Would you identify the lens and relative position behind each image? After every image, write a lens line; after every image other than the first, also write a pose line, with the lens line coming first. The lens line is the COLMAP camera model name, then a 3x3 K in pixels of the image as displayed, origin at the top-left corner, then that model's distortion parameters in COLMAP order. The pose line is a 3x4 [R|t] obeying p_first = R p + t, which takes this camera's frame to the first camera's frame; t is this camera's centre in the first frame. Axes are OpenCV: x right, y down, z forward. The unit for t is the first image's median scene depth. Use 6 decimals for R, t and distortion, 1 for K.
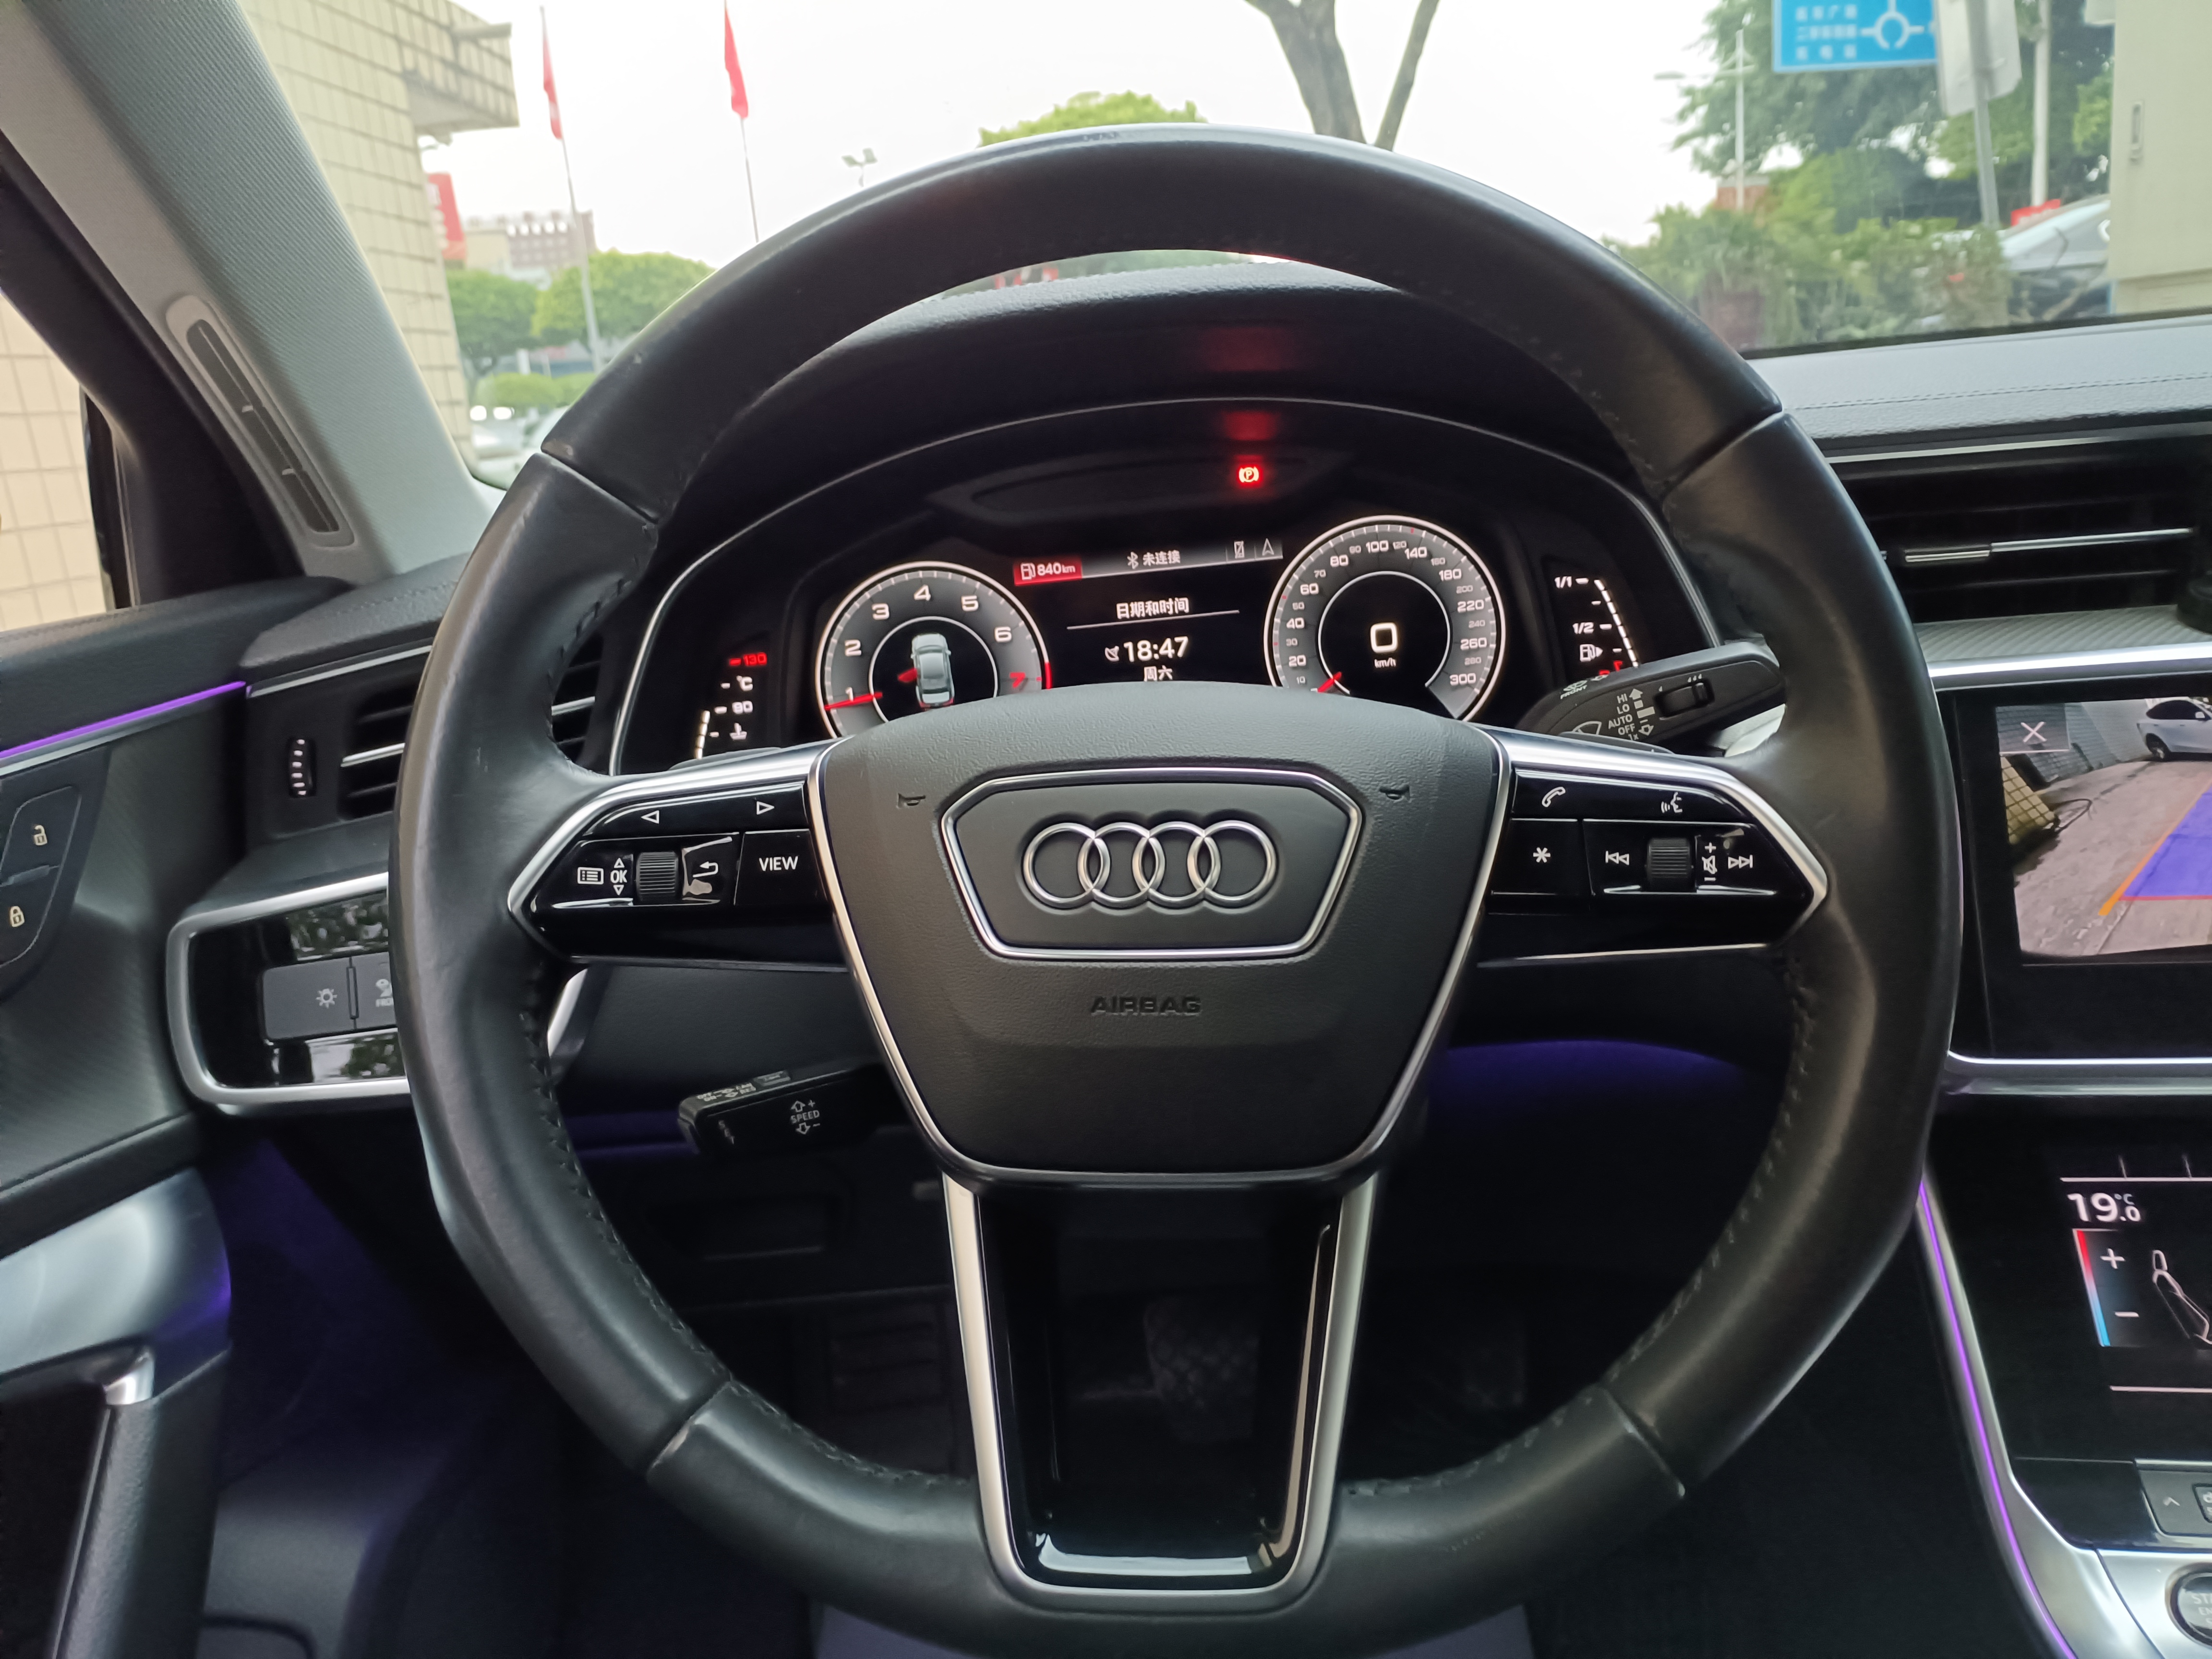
lens RADIAL K [[1646.6, 0, 1105.9], [0, 1646.6, 853.2], [0, 0, 1]] dist [0.010491, -0.017041]
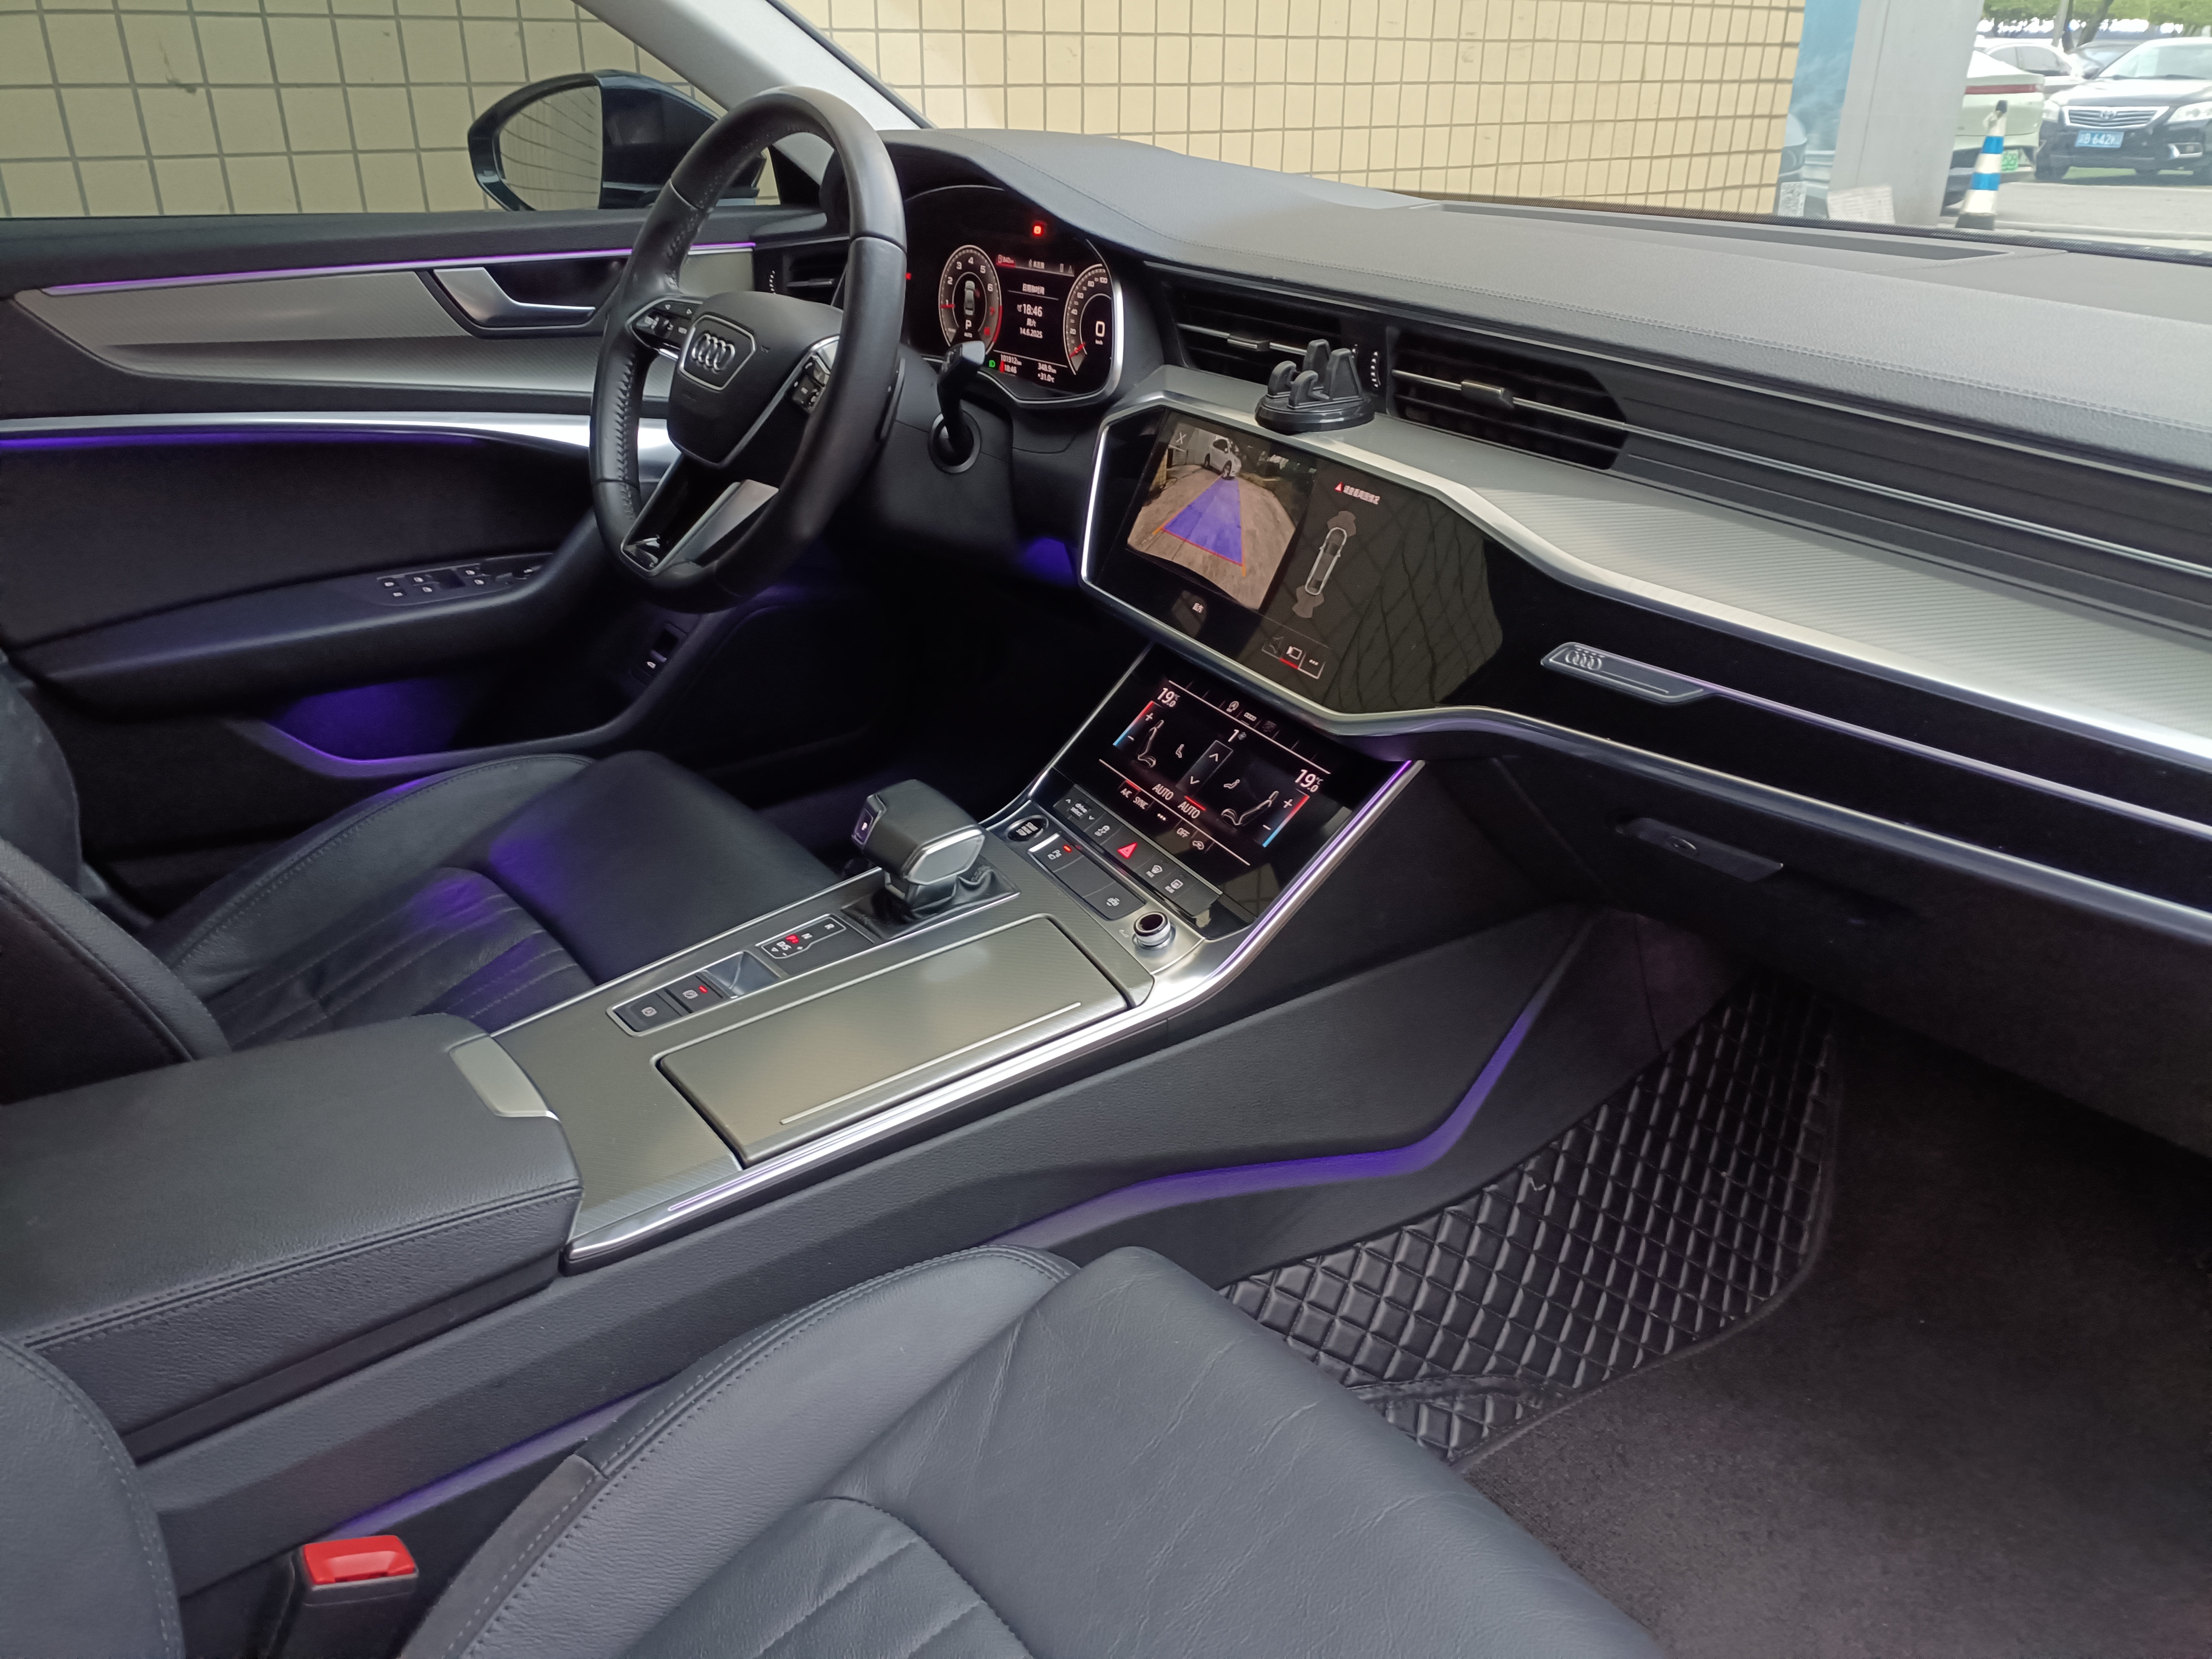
lens RADIAL K [[1646.6, 0, 1072.8], [0, 1646.6, 862.3], [0, 0, 1]] dist [0.010491, -0.017041]
pose [[0.624461, 0.428338, -0.653127, 1.694391], [-0.269647, 0.903026, 0.334417, -0.204831], [0.733034, -0.032717, 0.679404, -0.367201]]
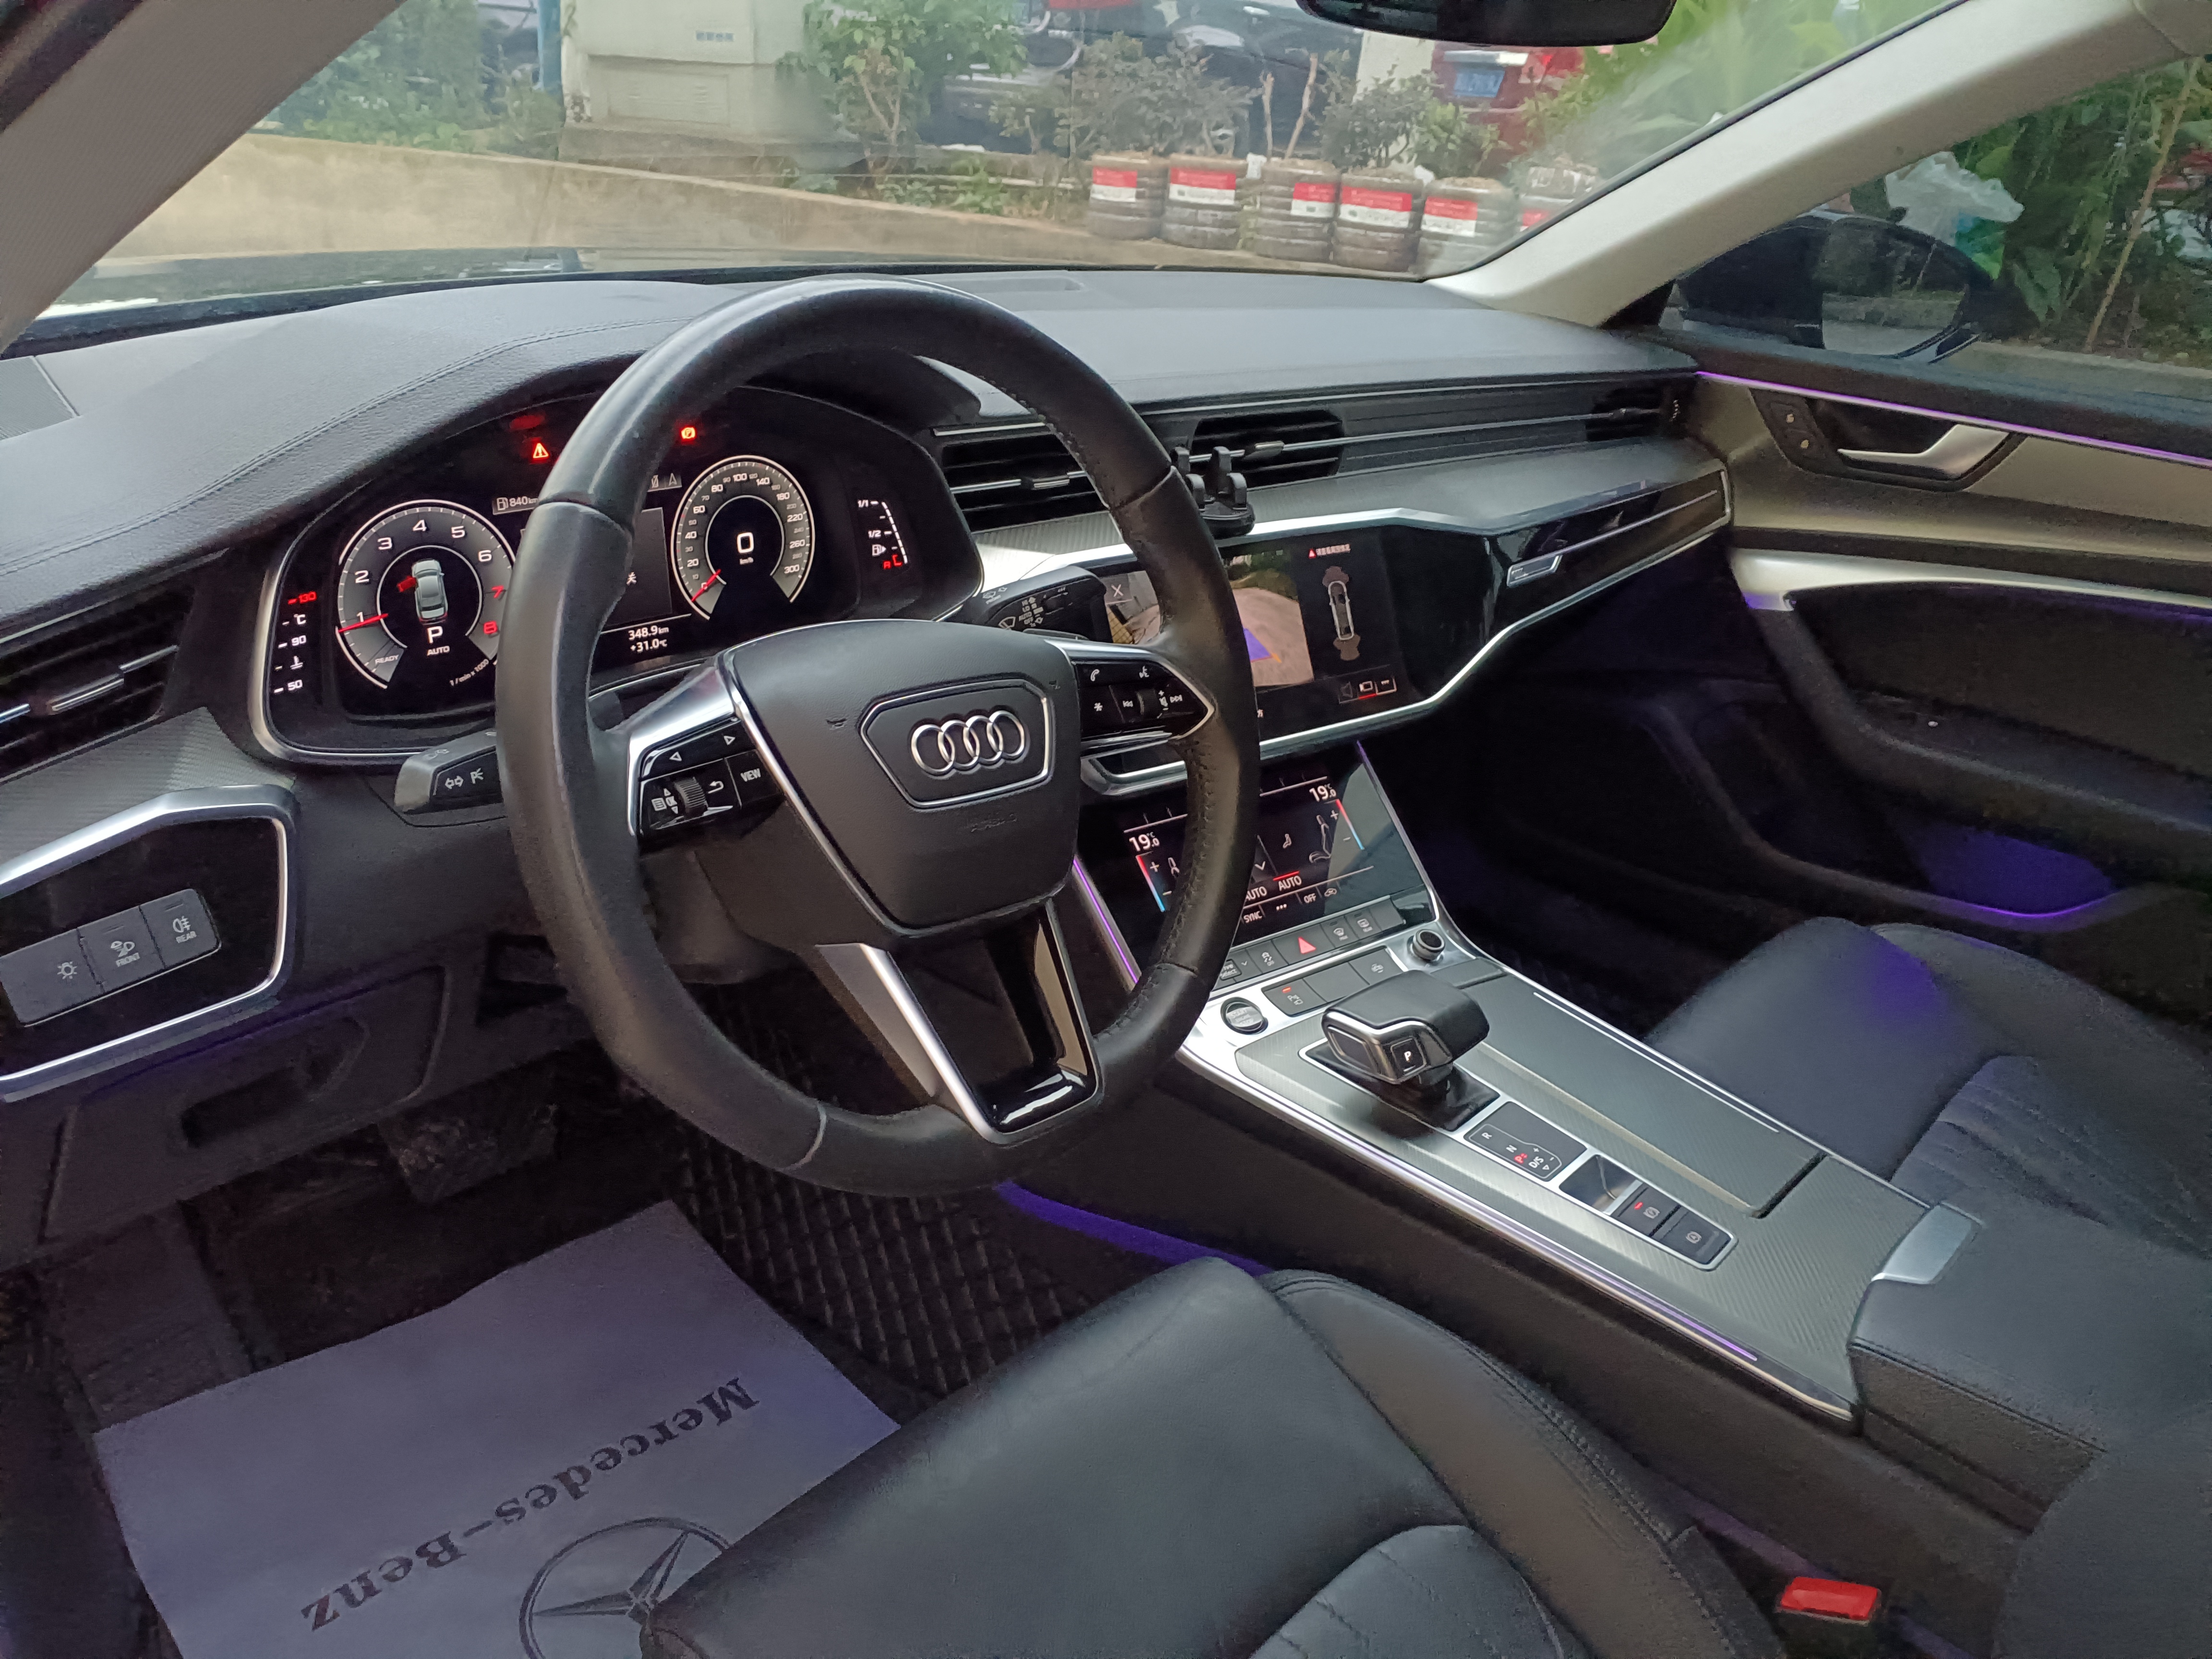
lens RADIAL K [[1646.6, 0, 1113.8], [0, 1646.6, 833.0], [0, 0, 1]] dist [0.010491, -0.017041]
pose [[0.641121, -0.187481, 0.744187, -0.715792], [0.071362, 0.980064, 0.185426, -0.127041], [-0.764114, -0.065774, 0.641719, -0.147198]]
